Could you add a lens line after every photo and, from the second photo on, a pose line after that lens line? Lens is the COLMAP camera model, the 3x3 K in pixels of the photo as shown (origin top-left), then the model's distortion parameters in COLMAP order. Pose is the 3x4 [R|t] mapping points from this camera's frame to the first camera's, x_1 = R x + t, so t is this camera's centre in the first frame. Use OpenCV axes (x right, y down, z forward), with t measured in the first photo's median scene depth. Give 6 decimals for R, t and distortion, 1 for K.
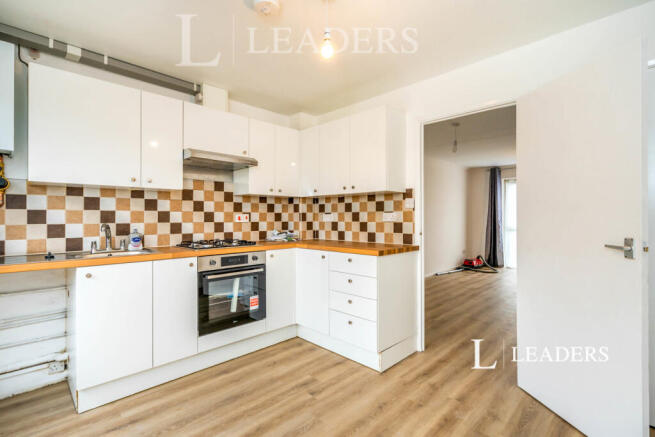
lens RADIAL K [[306.4, 0, 327.5], [0, 306.4, 218.5], [0, 0, 1]] dist [0.000411, 0.000186]
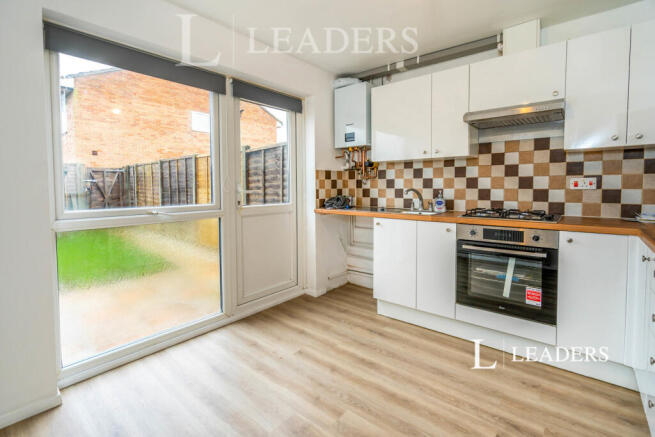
lens RADIAL K [[302.1, 0, 326.1], [0, 302.1, 198.0], [0, 0, 1]] dist [-0.001757, -0.000107]
pose [[0.099500, 0.044323, -0.994050, 0.446723], [0.003309, 0.998987, 0.044875, -0.002132], [0.995032, -0.007755, 0.099252, 0.432936]]
